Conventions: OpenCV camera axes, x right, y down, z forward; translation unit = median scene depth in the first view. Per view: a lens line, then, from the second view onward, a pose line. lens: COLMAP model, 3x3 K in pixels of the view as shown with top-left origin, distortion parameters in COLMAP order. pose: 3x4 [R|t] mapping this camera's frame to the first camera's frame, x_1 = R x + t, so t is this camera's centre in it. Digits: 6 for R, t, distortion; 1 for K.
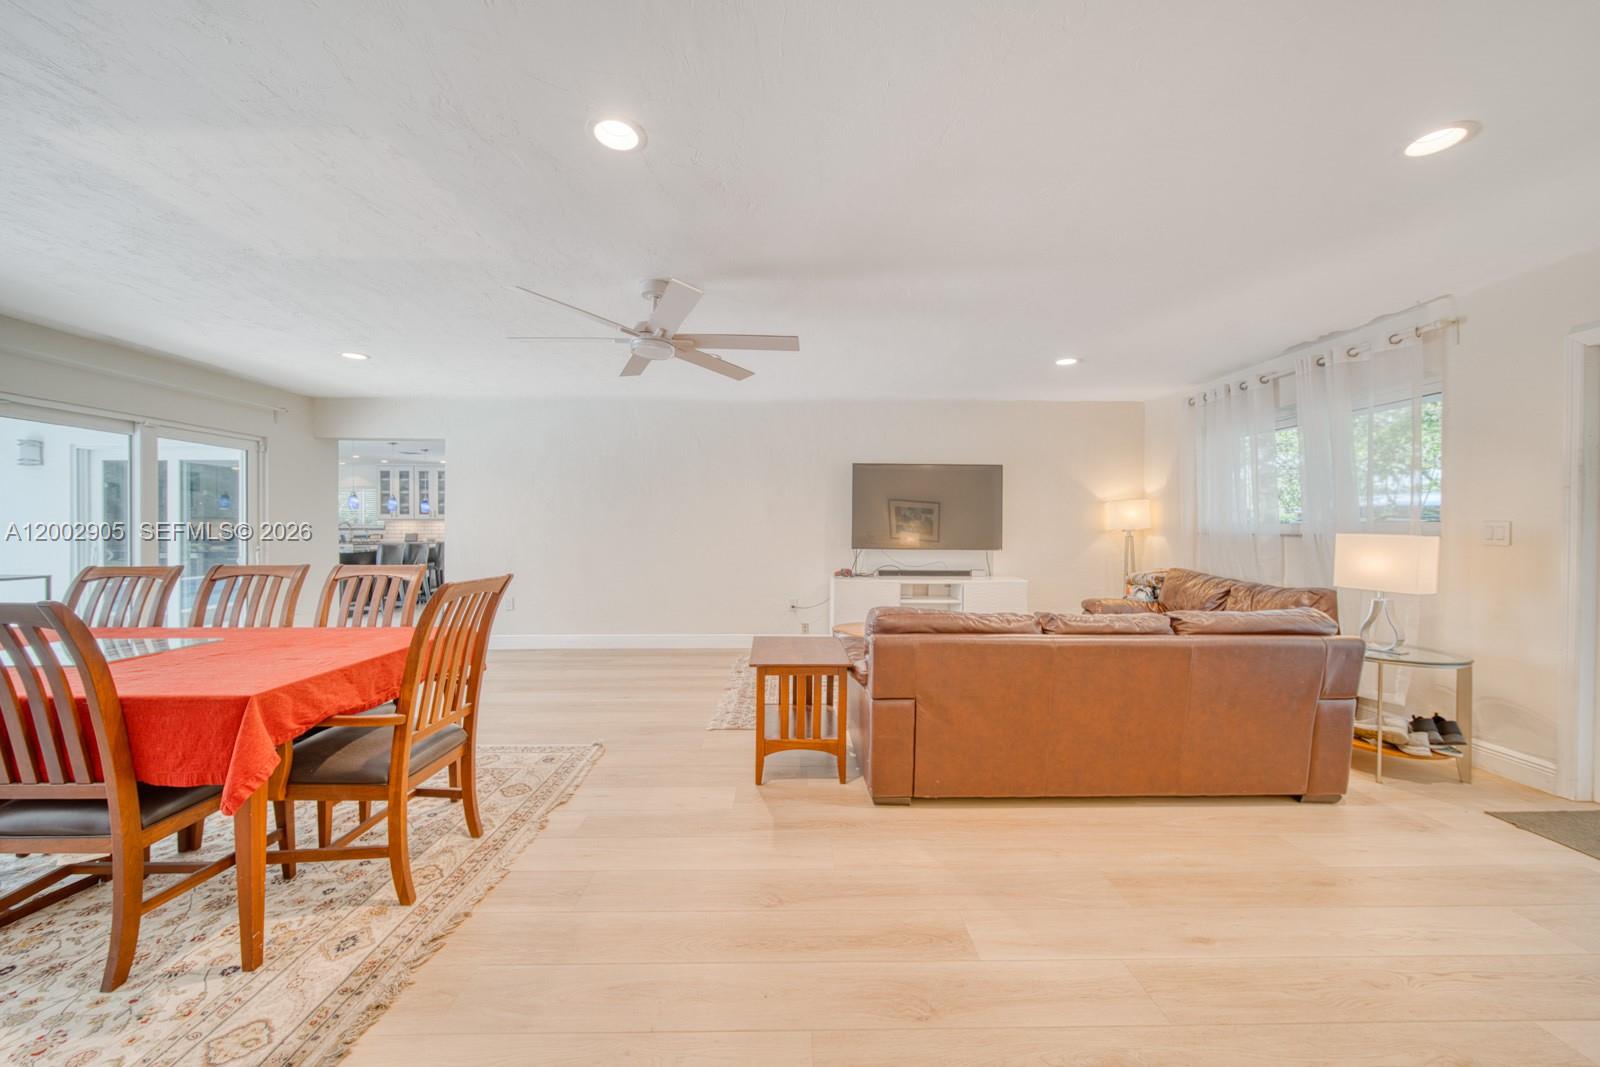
lens RADIAL K [[580.5, 0, 800.0], [0, 580.5, 533.5], [0, 0, 1]] dist [-0.002096, -0.000269]
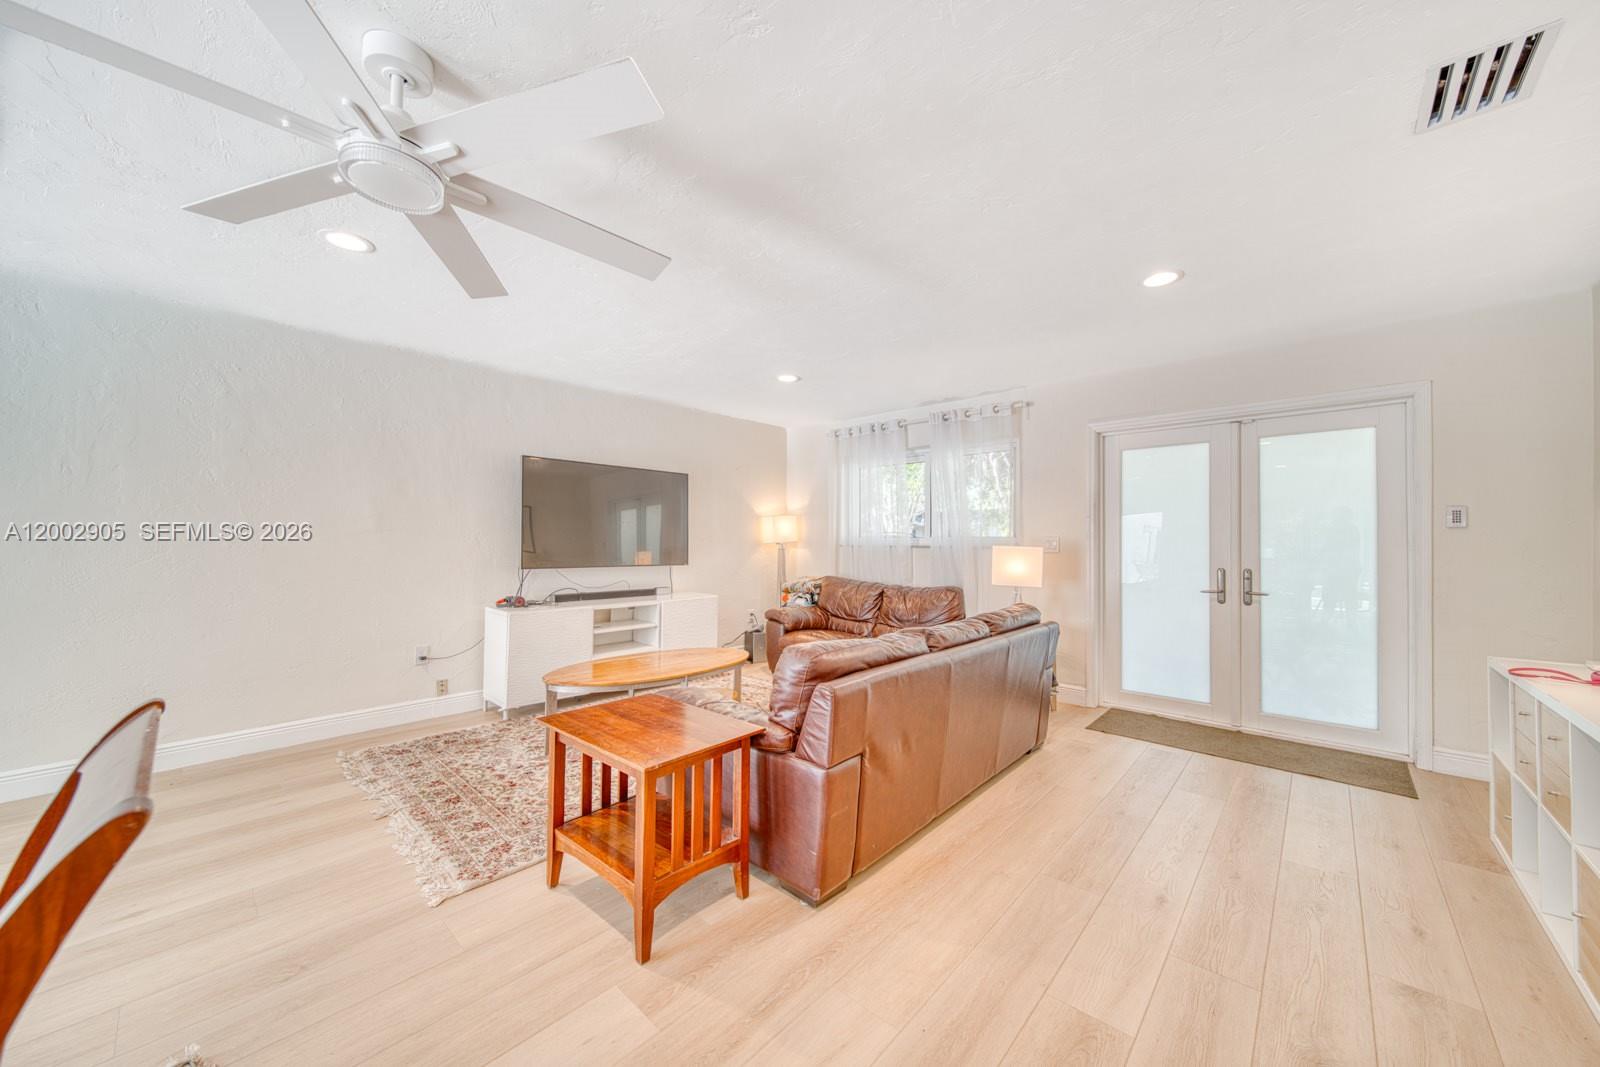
lens RADIAL K [[575.4, 0, 800.0], [0, 575.4, 533.5], [0, 0, 1]] dist [0.000780, -0.000154]
pose [[0.687808, 0.008032, 0.725848, -0.225932], [0.006883, 0.999822, -0.017585, -0.004905], [-0.725860, 0.017091, 0.687630, 0.254094]]
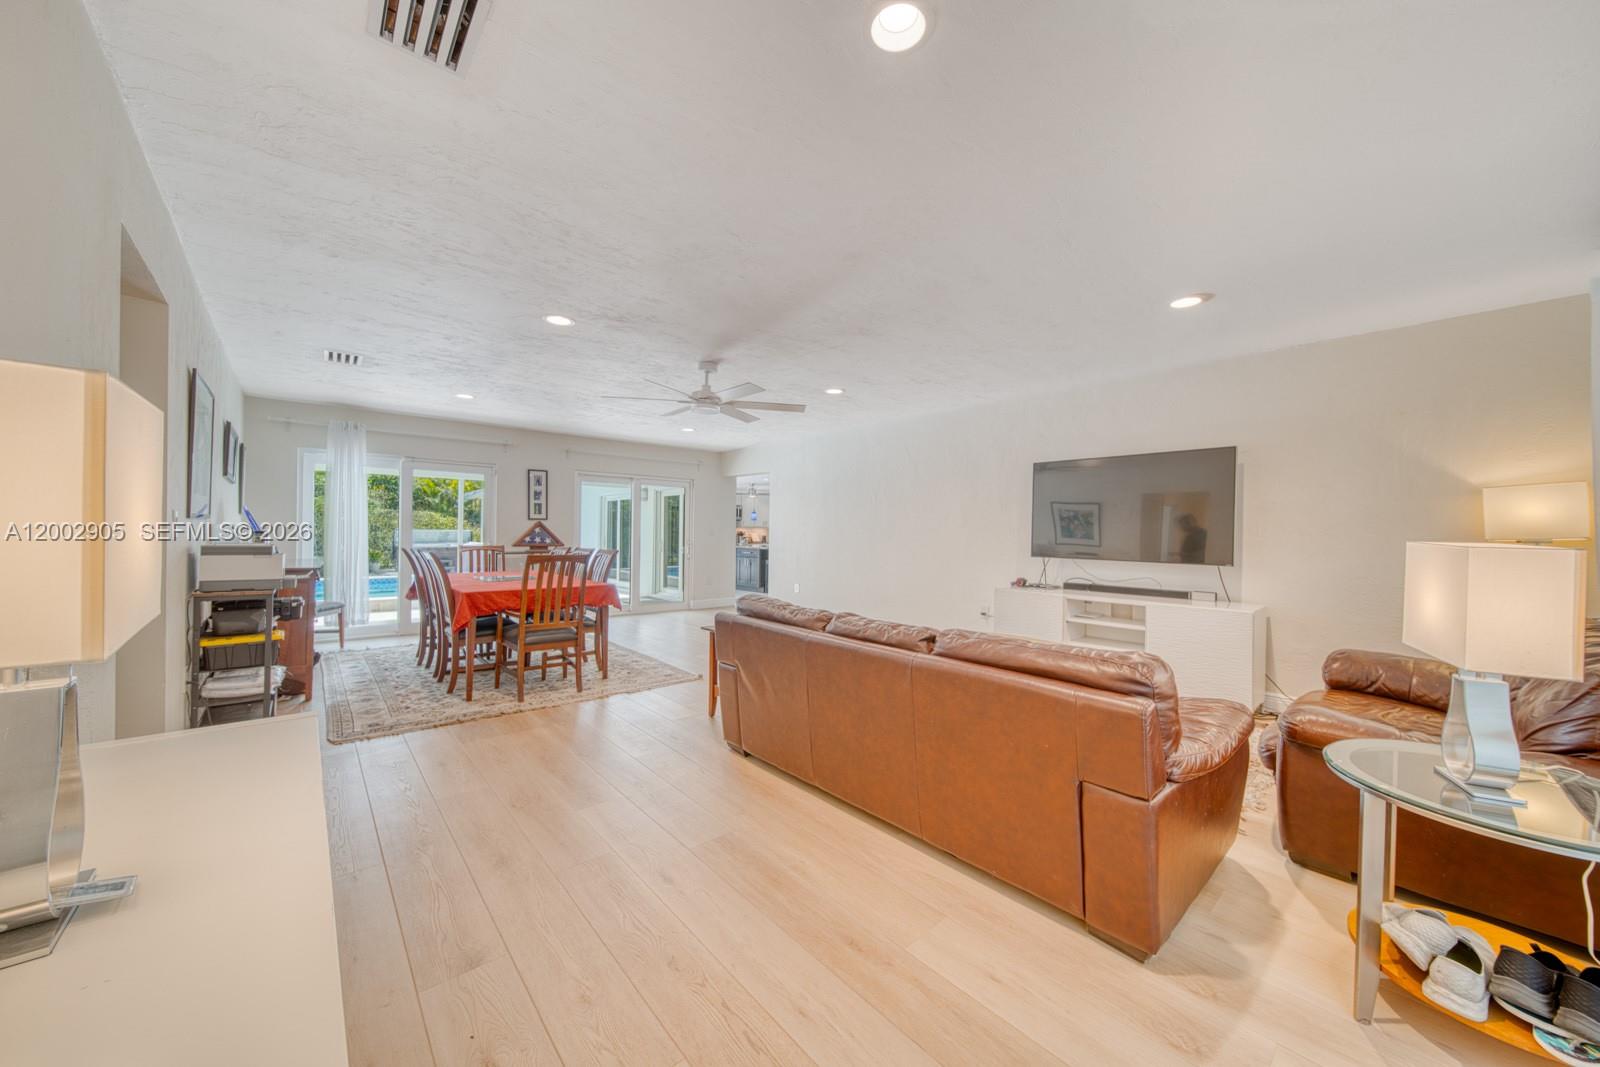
lens RADIAL K [[575.4, 0, 800.0], [0, 575.4, 533.5], [0, 0, 1]] dist [0.000780, -0.000154]
pose [[0.637220, 0.003935, -0.770672, 0.616817], [-0.017784, 0.999796, -0.009600, 0.005351], [0.770476, 0.019824, 0.637160, 0.160668]]
